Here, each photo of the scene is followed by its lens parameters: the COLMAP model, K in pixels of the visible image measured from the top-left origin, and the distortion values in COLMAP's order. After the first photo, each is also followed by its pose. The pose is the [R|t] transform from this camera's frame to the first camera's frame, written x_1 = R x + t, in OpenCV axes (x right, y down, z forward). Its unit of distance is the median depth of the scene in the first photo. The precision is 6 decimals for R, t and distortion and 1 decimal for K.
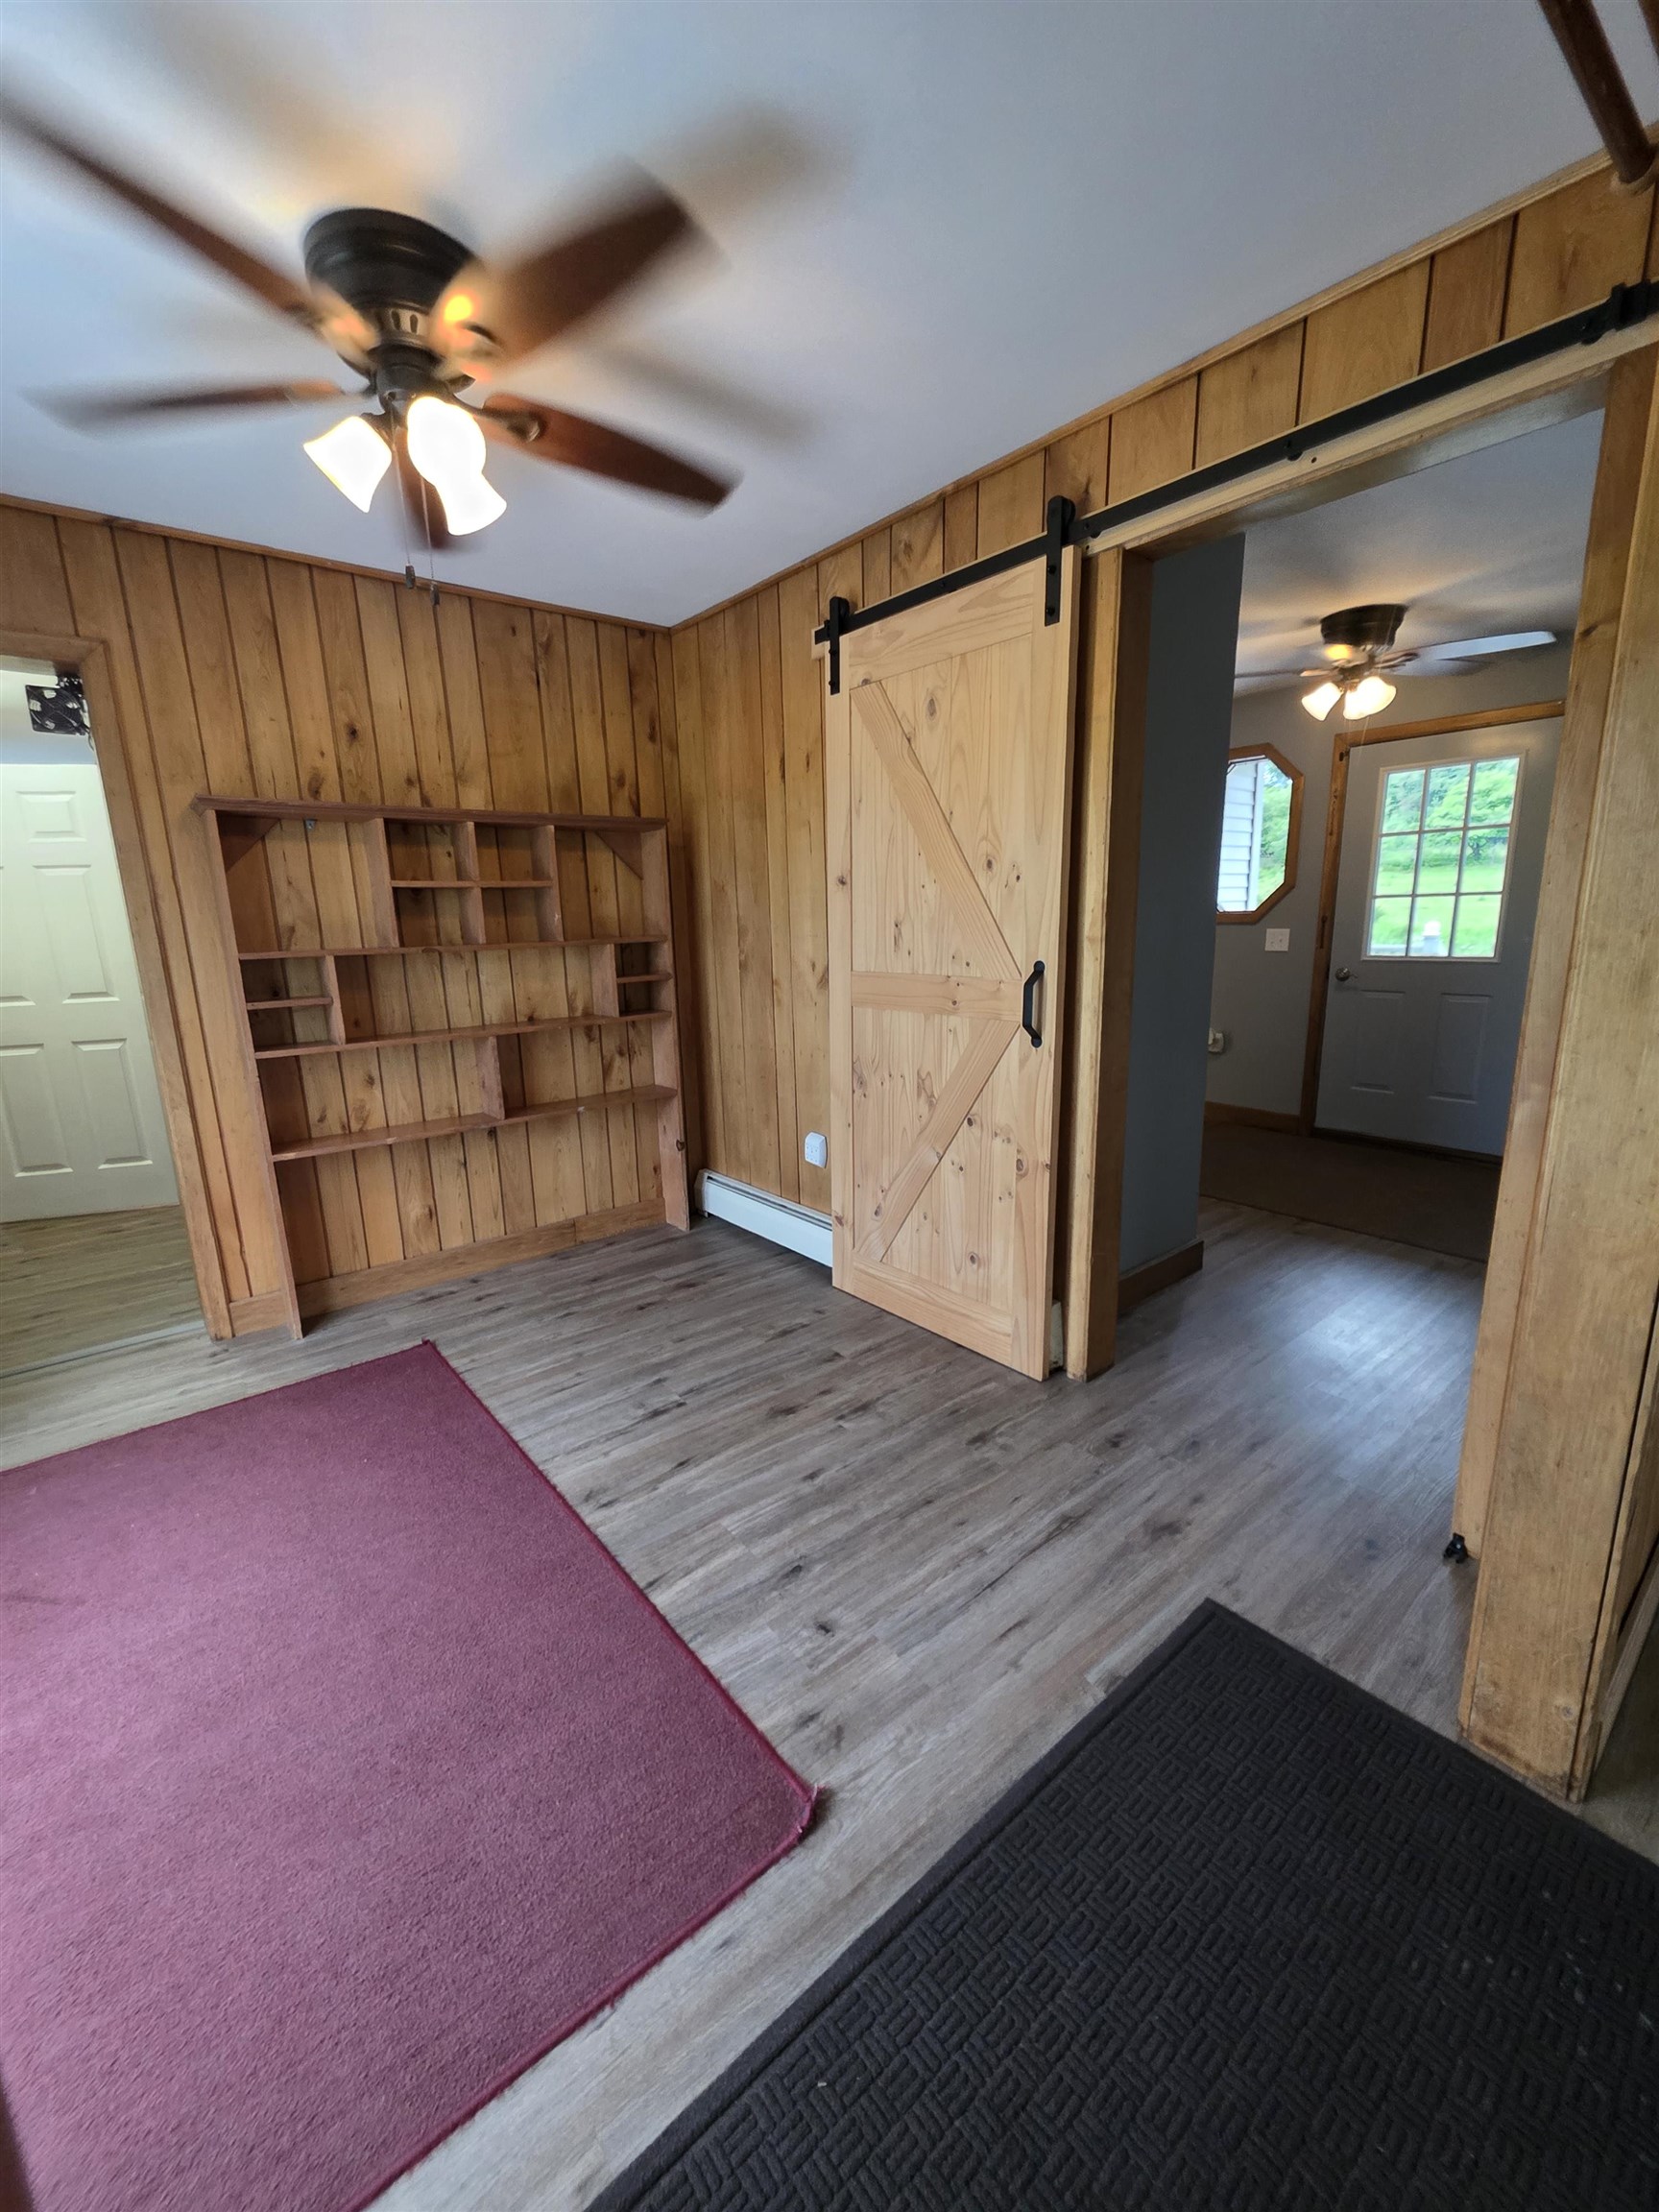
lens RADIAL K [[883.2, 0, 828.5], [0, 883.2, 1108.8], [0, 0, 1]] dist [0.005096, -0.000891]
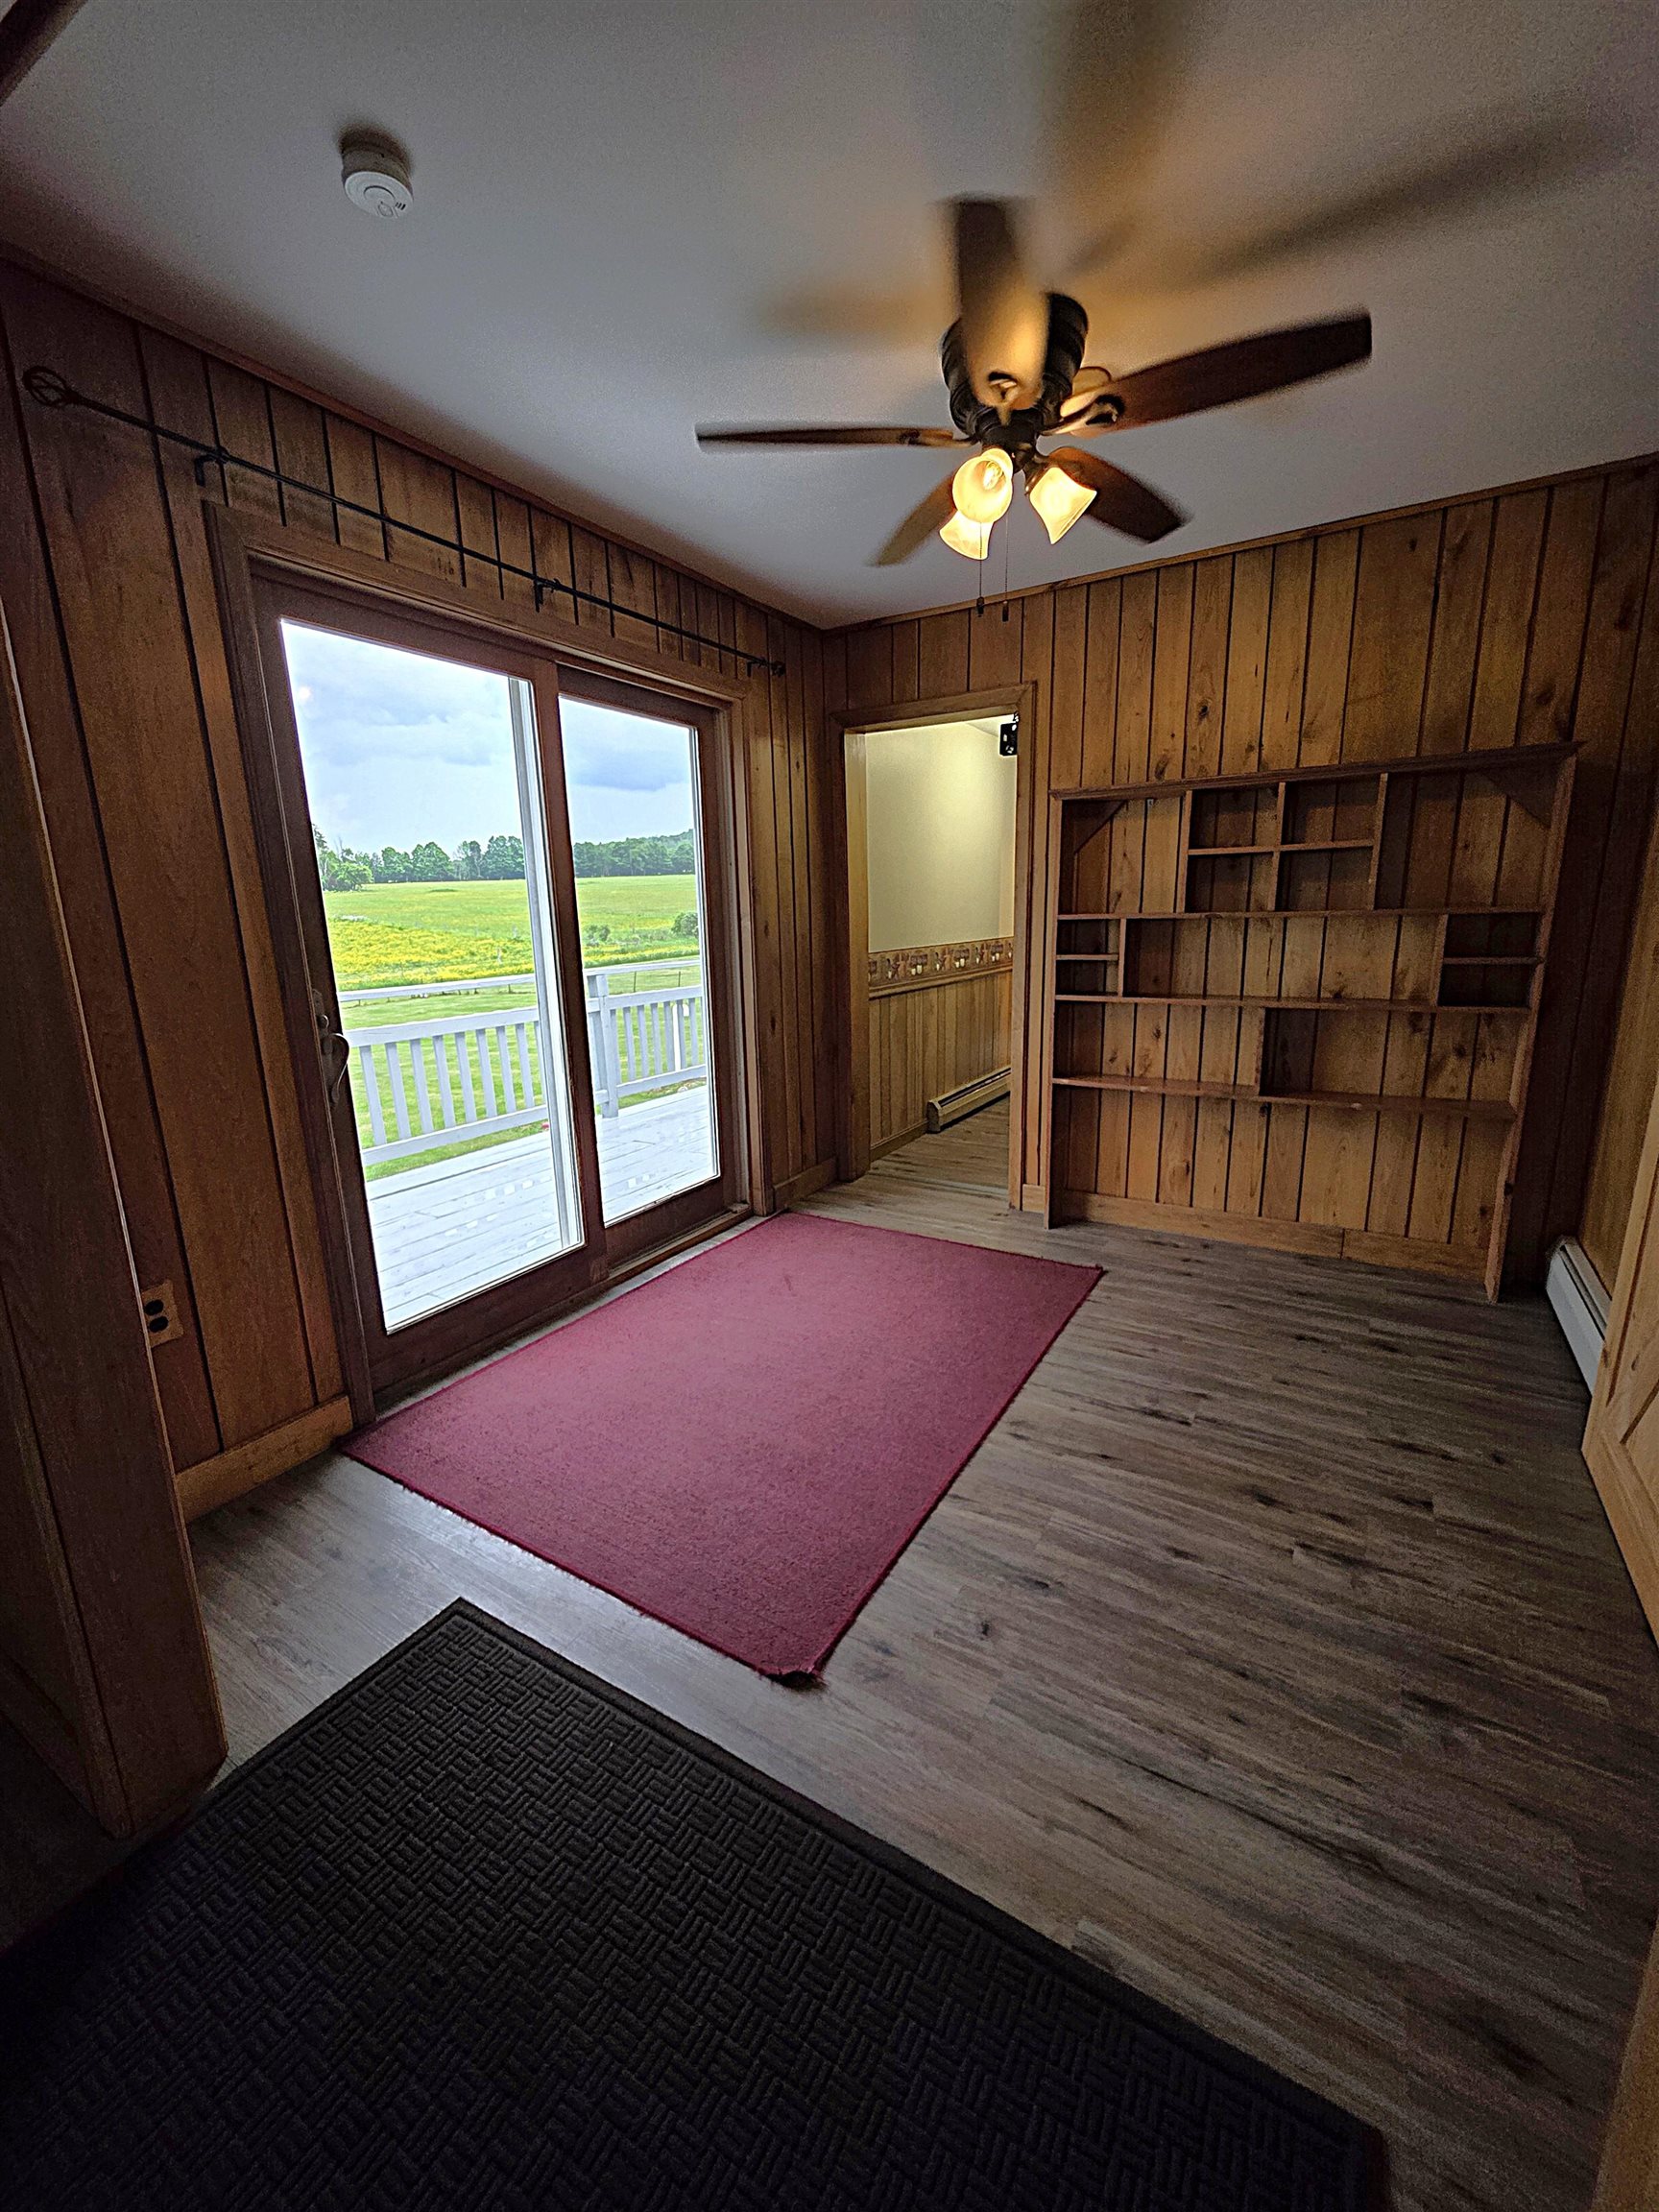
lens RADIAL K [[883.2, 0, 817.6], [0, 883.2, 1104.5], [0, 0, 1]] dist [0.005096, -0.000891]
pose [[0.332688, 0.222530, -0.916405, 0.407294], [-0.187251, 0.967999, 0.167080, -0.056486], [0.924260, 0.116012, 0.363711, 0.241298]]
